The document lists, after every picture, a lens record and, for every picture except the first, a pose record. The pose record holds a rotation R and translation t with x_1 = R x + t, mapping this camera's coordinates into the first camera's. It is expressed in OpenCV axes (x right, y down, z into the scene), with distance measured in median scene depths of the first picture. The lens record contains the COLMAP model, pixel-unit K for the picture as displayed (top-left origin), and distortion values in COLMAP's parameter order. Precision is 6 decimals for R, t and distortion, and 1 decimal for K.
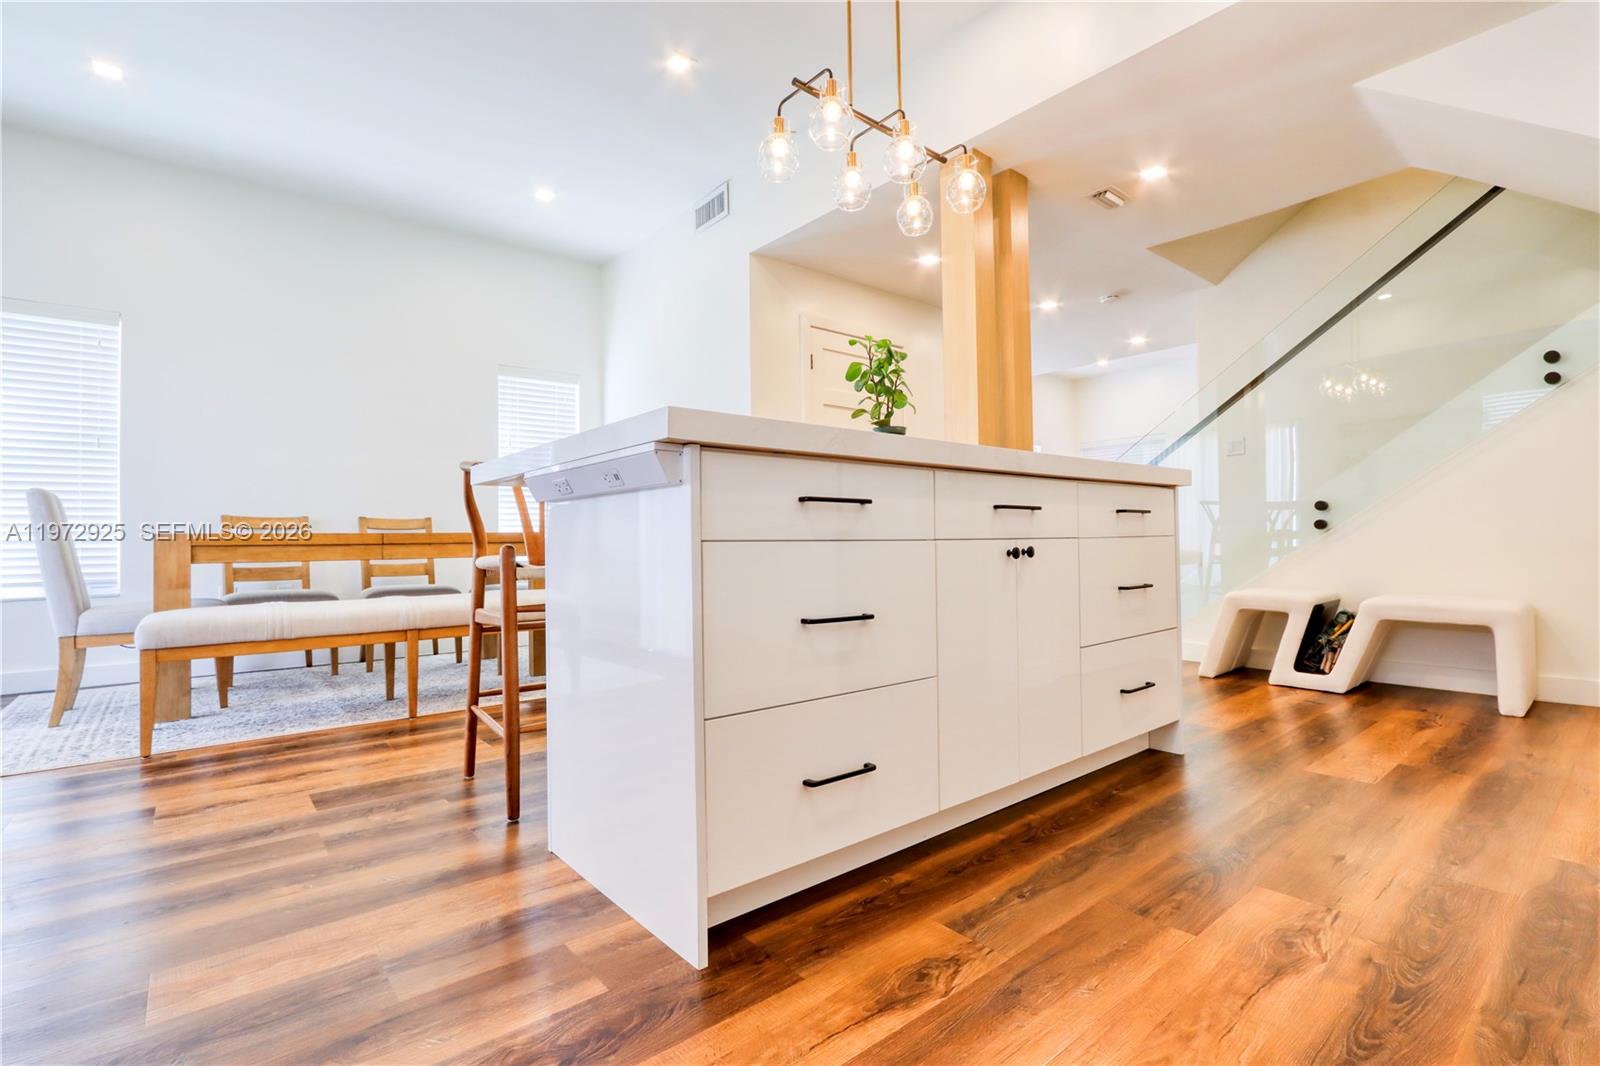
lens RADIAL K [[739.9, 0, 794.1], [0, 739.9, 529.4], [0, 0, 1]] dist [-0.022191, 0.004186]
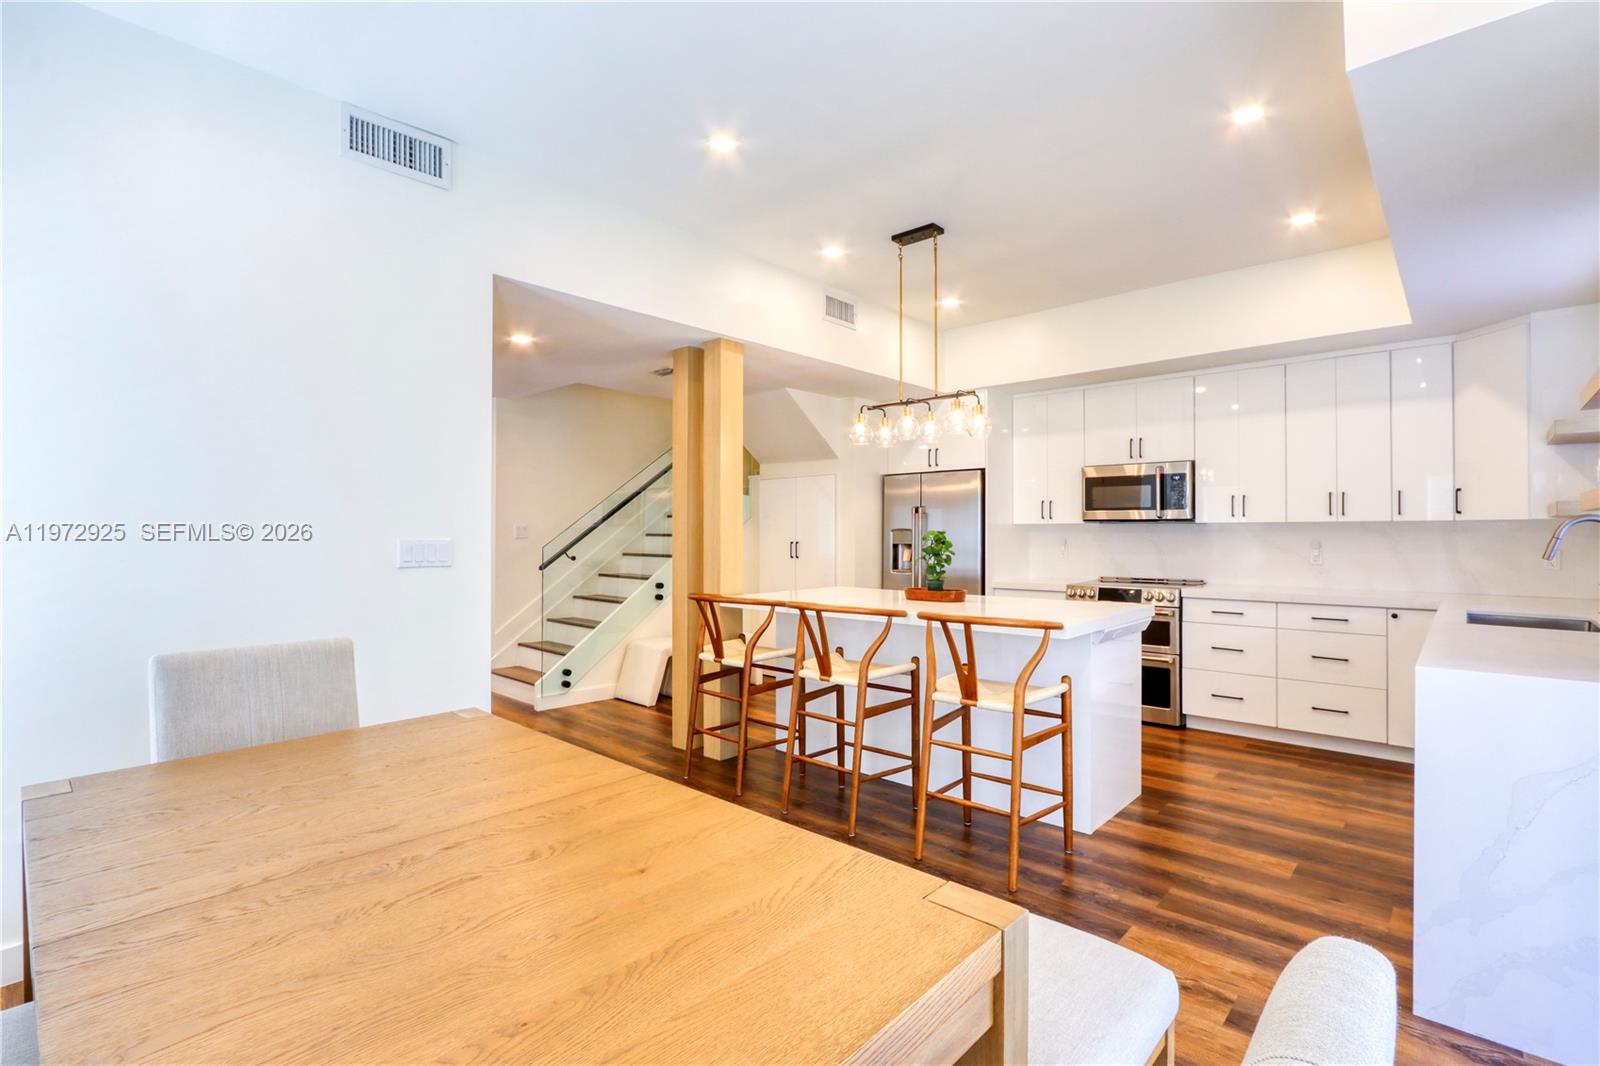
lens RADIAL K [[739.9, 0, 794.1], [0, 739.9, 529.4], [0, 0, 1]] dist [-0.022191, 0.004186]
pose [[-0.131841, 0.019962, 0.991070, -1.154337], [-0.015914, 0.999626, -0.022252, -0.150624], [-0.991143, -0.018706, -0.131474, 1.111486]]
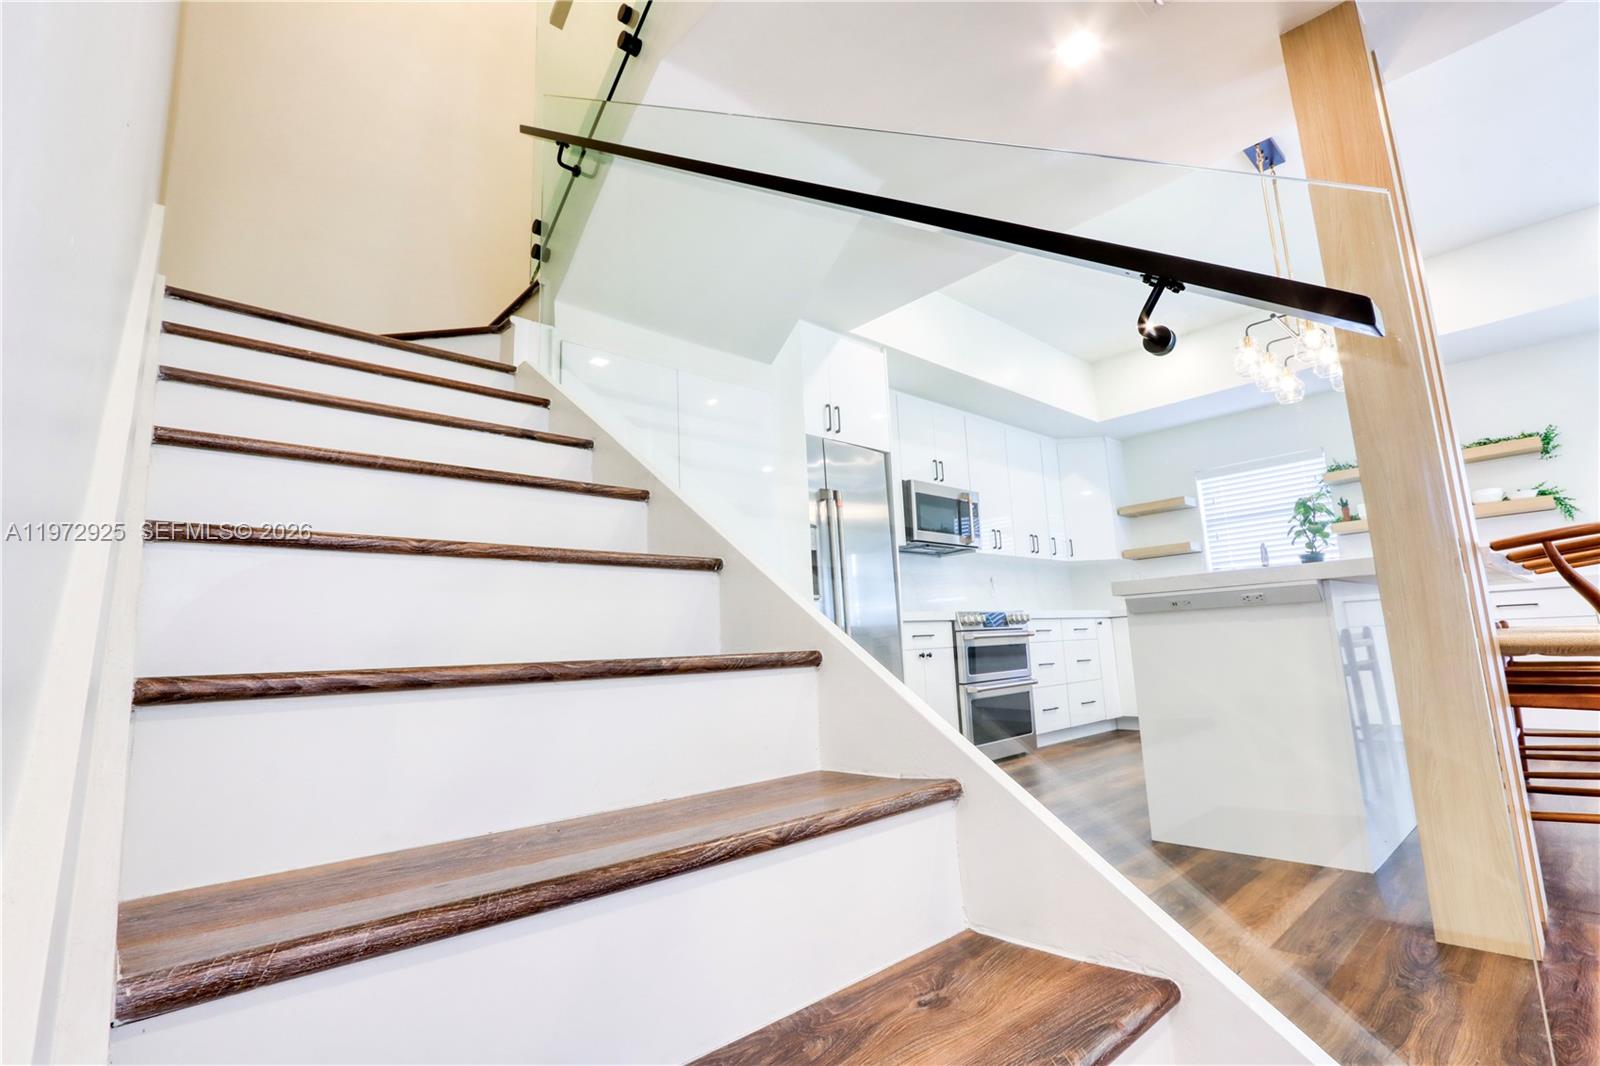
lens RADIAL K [[745.3, 0, 796.2], [0, 745.3, 528.3], [0, 0, 1]] dist [-0.018458, 0.004819]
pose [[-0.997154, 0.049399, -0.056952, 0.867366], [0.058805, 0.982358, -0.177523, 0.010463], [0.047178, -0.180366, -0.982467, 1.689900]]
